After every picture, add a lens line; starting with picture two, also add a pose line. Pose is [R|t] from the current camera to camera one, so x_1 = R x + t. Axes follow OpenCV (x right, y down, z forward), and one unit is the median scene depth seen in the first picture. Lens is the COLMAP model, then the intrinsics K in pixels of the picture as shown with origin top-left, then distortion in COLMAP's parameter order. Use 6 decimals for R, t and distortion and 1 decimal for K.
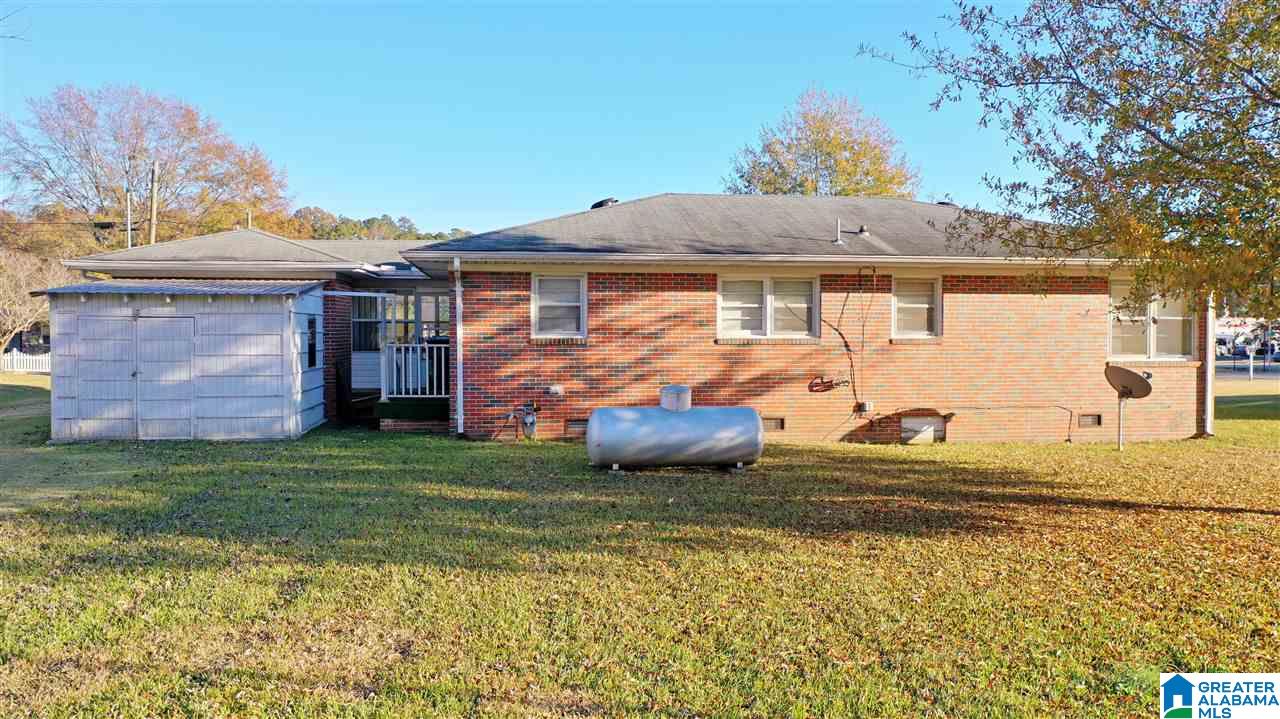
lens RADIAL K [[1008.5, 0, 640.0], [0, 1008.5, 359.5], [0, 0, 1]] dist [-0.000427, 0.007415]
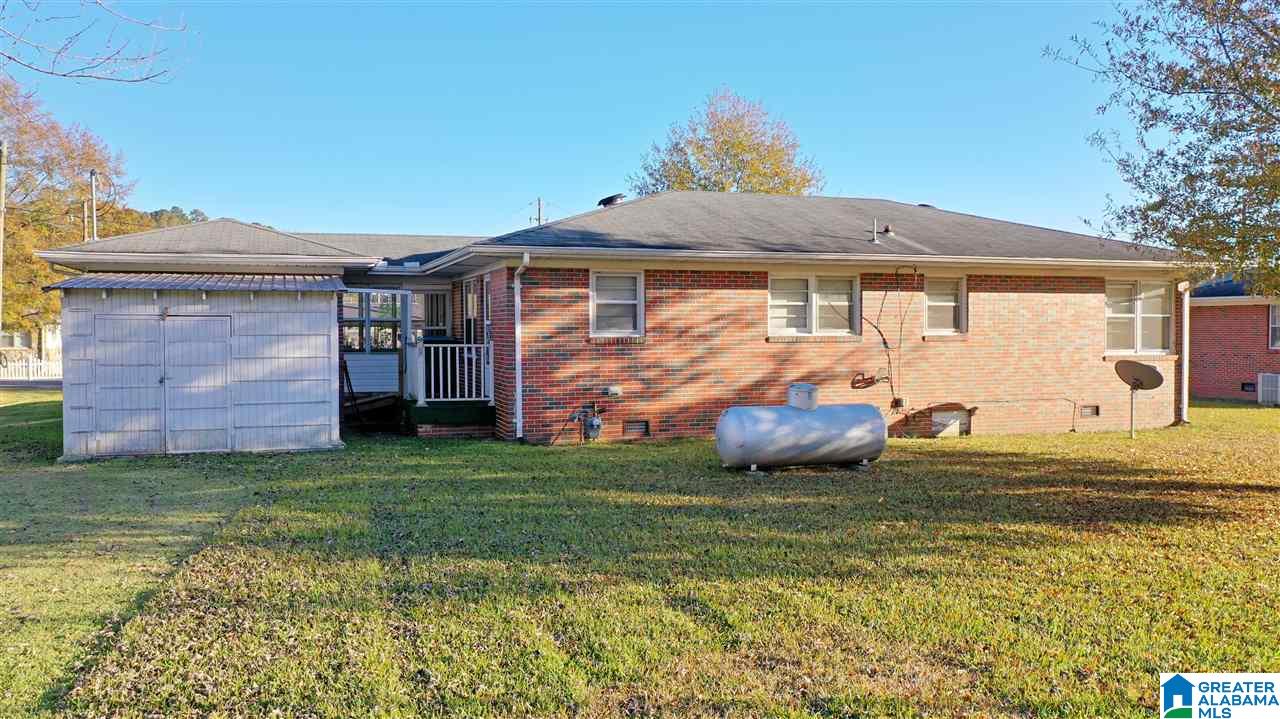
lens RADIAL K [[1008.5, 0, 640.0], [0, 1008.5, 359.5], [0, 0, 1]] dist [-0.000427, 0.007415]
pose [[0.981479, -0.009861, 0.191313, -0.236598], [0.009614, 0.999951, 0.002219, -0.001537], [-0.191326, -0.000338, 0.981527, 0.042971]]
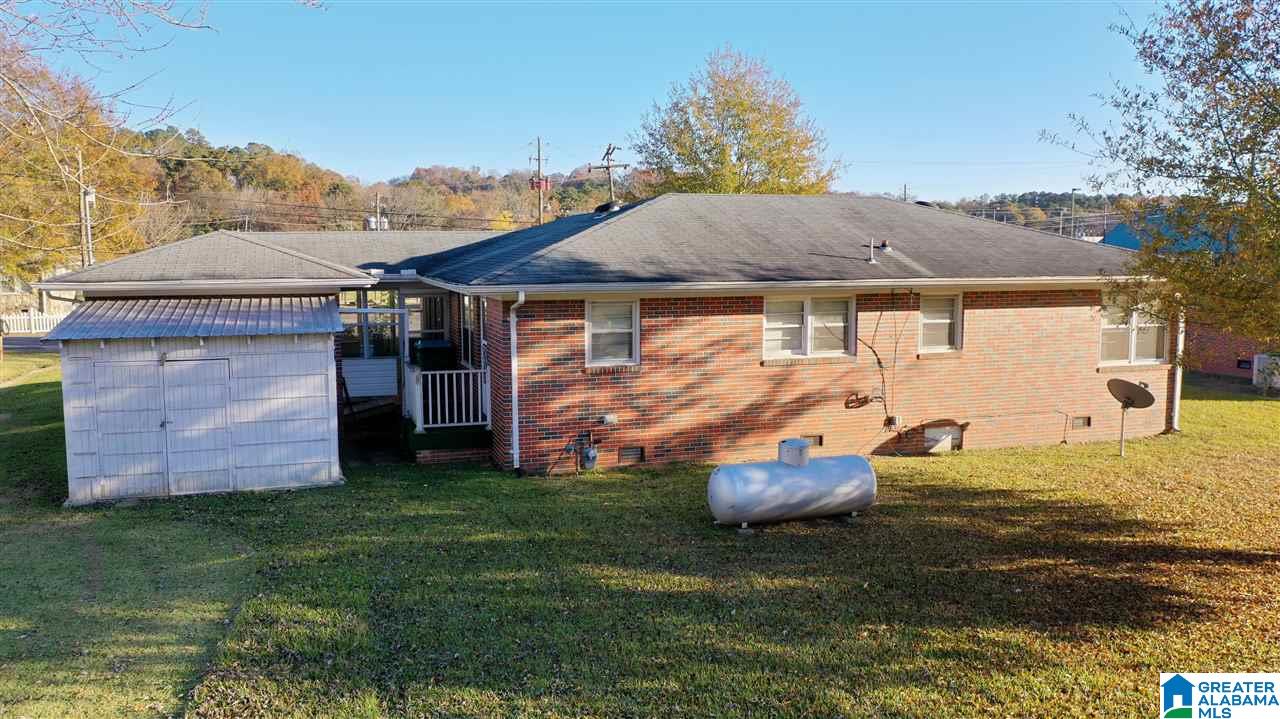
lens RADIAL K [[1008.5, 0, 640.0], [0, 1008.5, 359.5], [0, 0, 1]] dist [-0.000427, 0.007415]
pose [[0.981929, -0.023886, 0.187735, -0.229948], [0.008214, 0.996447, 0.083820, -0.105857], [-0.189070, -0.080763, 0.978637, 0.038359]]
